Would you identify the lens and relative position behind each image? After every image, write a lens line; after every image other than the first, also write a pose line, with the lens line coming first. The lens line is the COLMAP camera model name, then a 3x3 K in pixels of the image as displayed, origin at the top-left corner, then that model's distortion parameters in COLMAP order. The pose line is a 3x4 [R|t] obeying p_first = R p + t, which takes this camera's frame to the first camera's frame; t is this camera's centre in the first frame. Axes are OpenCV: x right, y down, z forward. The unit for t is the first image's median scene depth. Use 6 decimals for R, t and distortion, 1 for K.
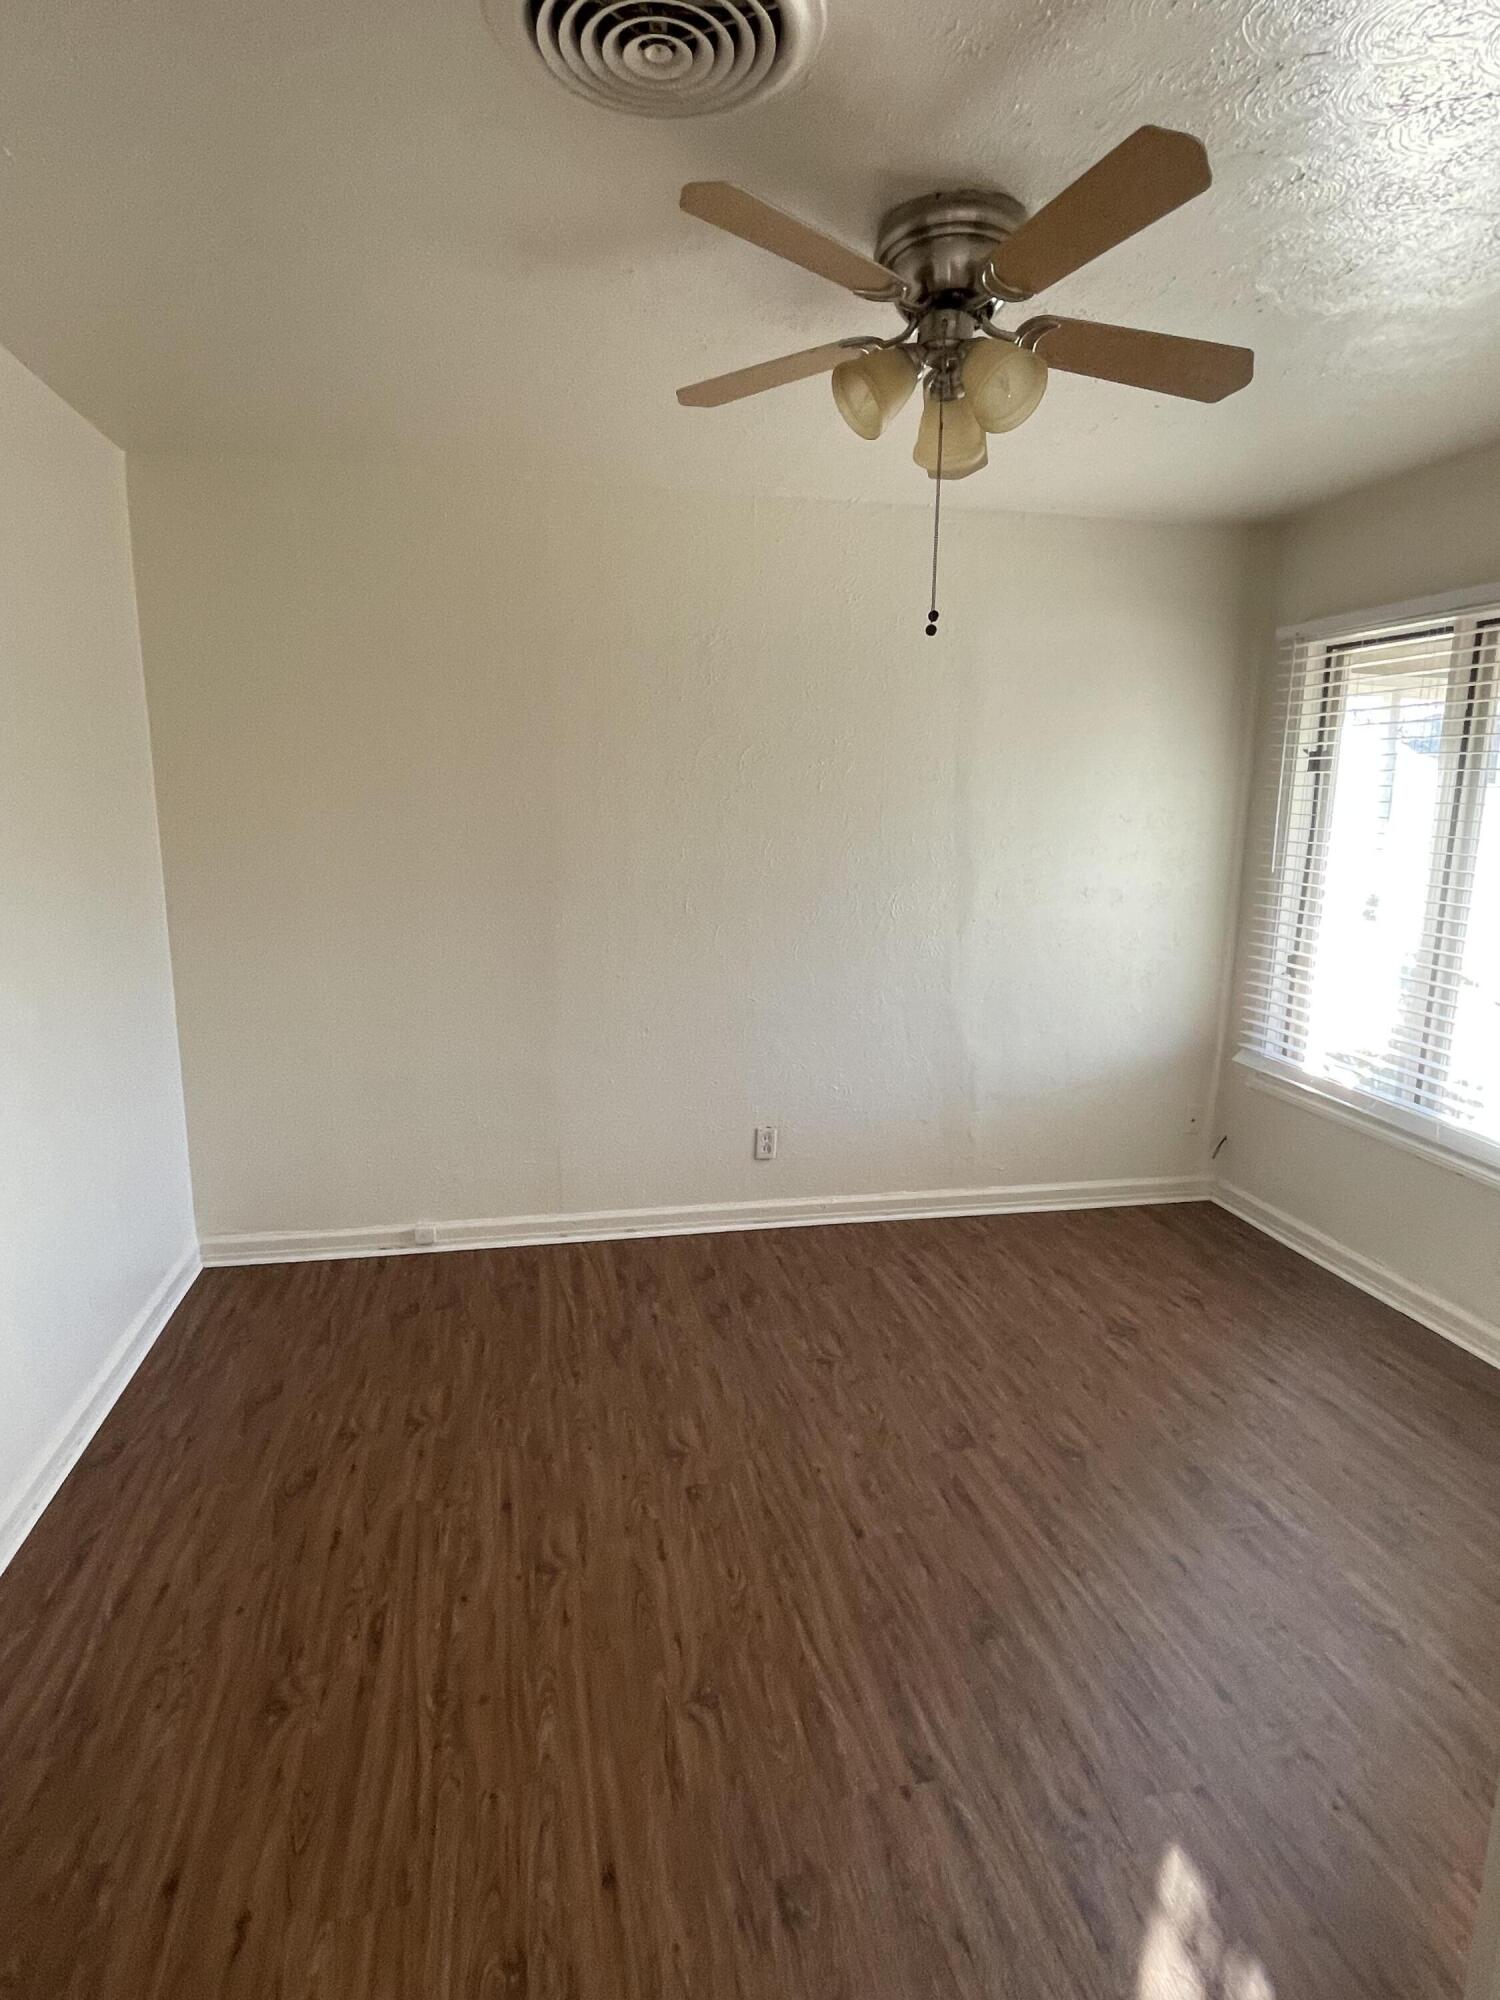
lens RADIAL K [[1110.4, 0, 752.7], [0, 1110.4, 1008.9], [0, 0, 1]] dist [-0.004629, 0.000466]
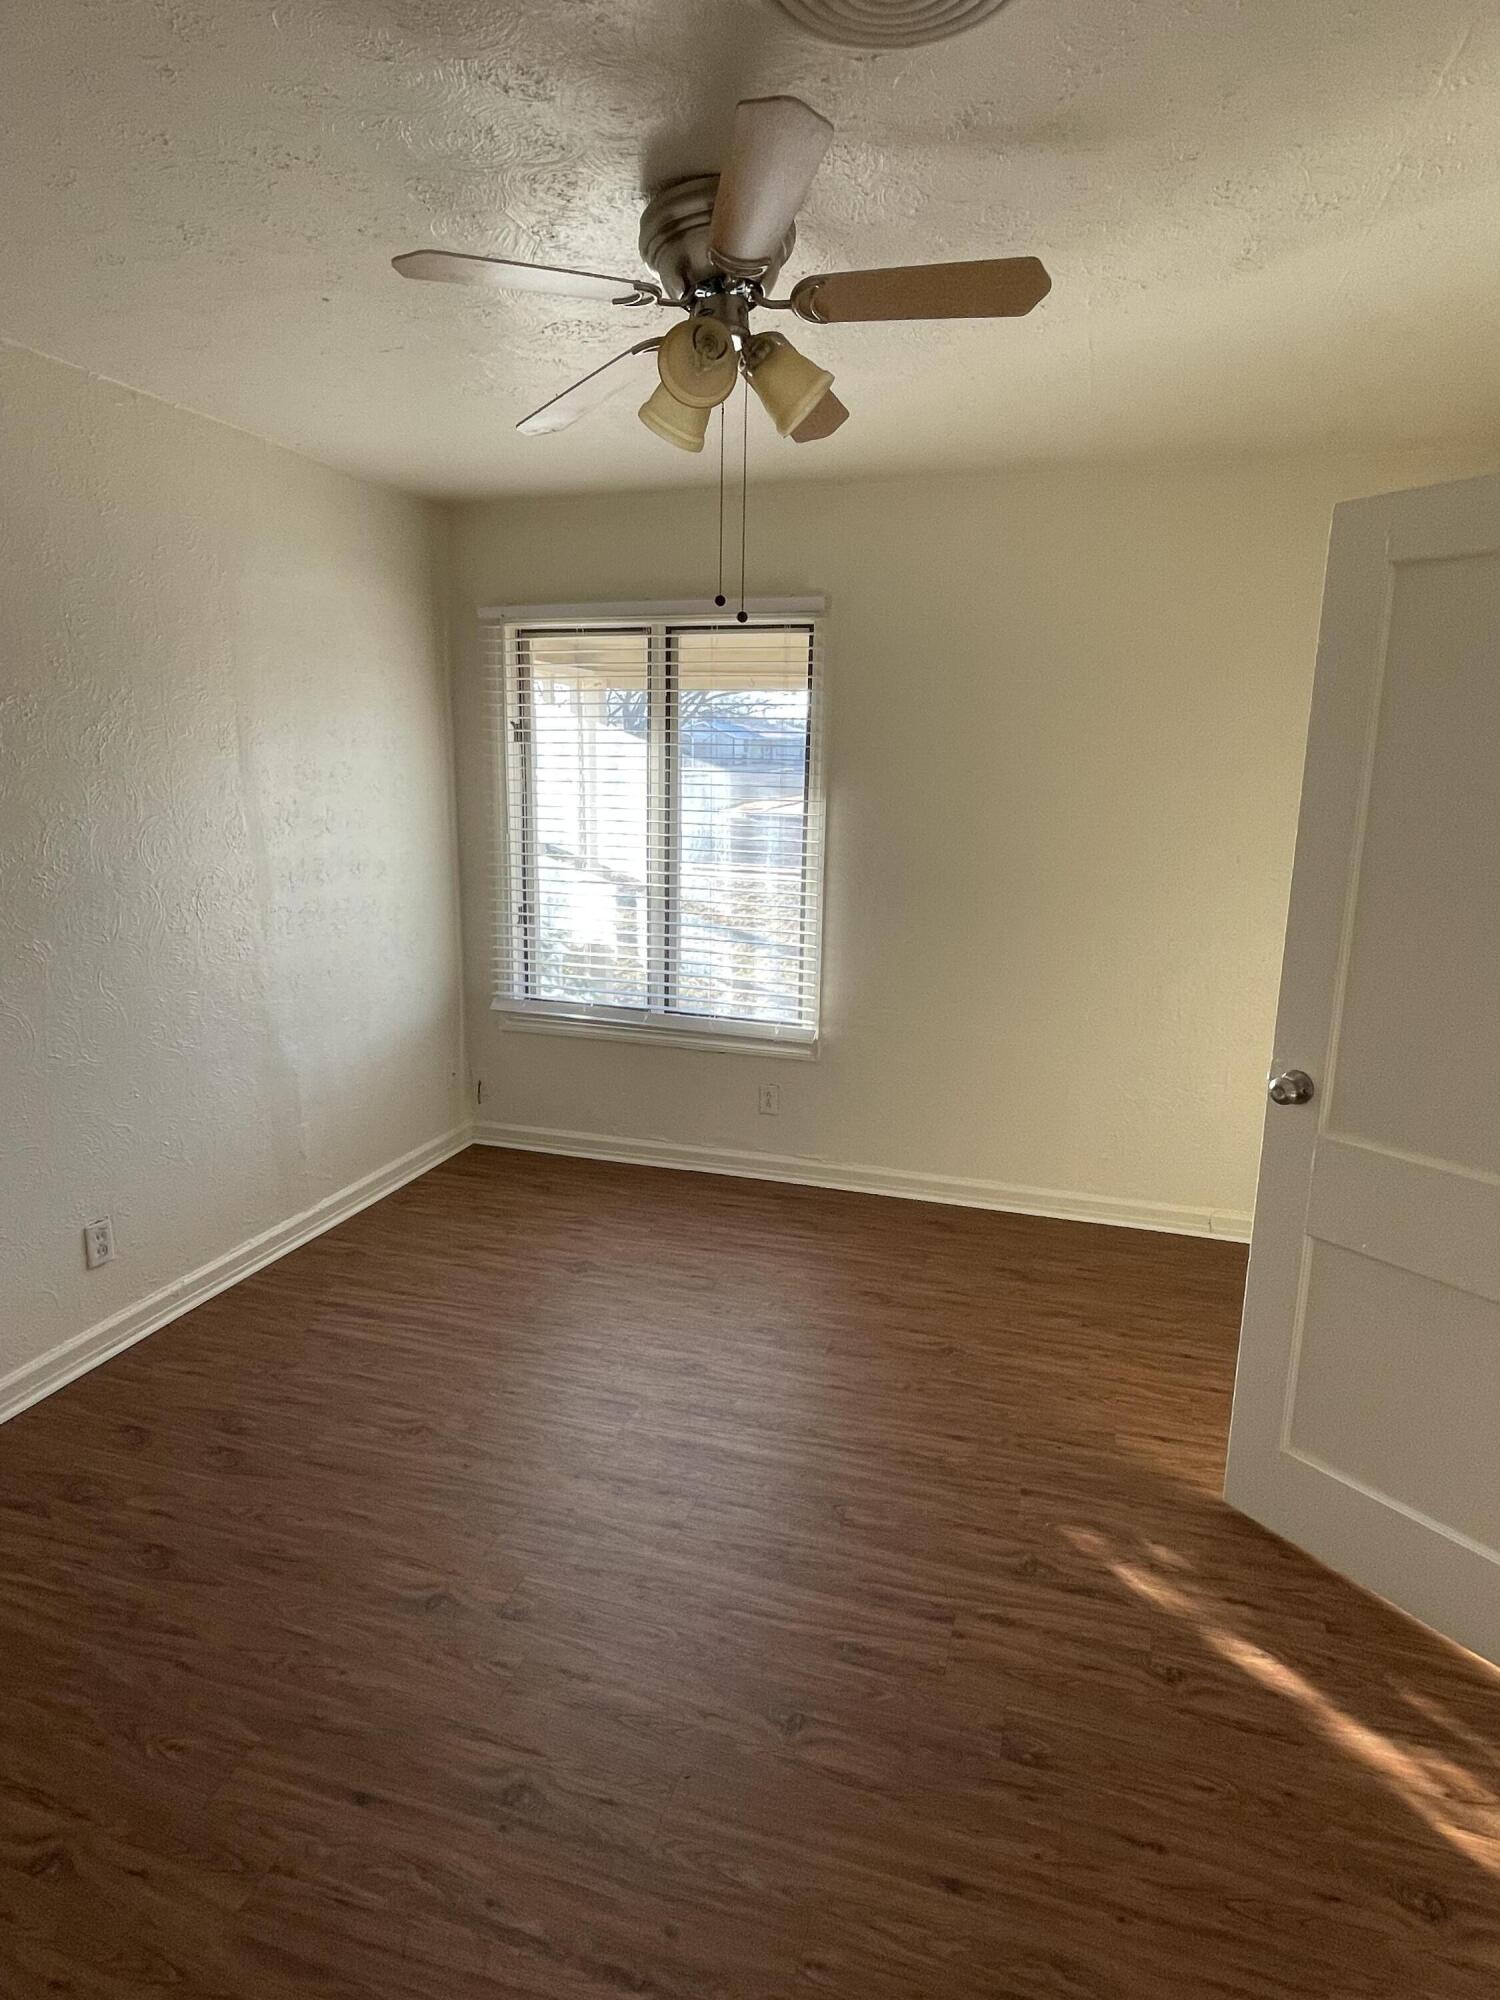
lens RADIAL K [[1110.4, 0, 751.7], [0, 1110.4, 988.9], [0, 0, 1]] dist [-0.004629, 0.000466]
pose [[0.482920, -0.184299, 0.856050, -0.398498], [0.162696, 0.979463, 0.119088, -0.065316], [-0.860417, 0.081766, 0.502987, 0.254838]]
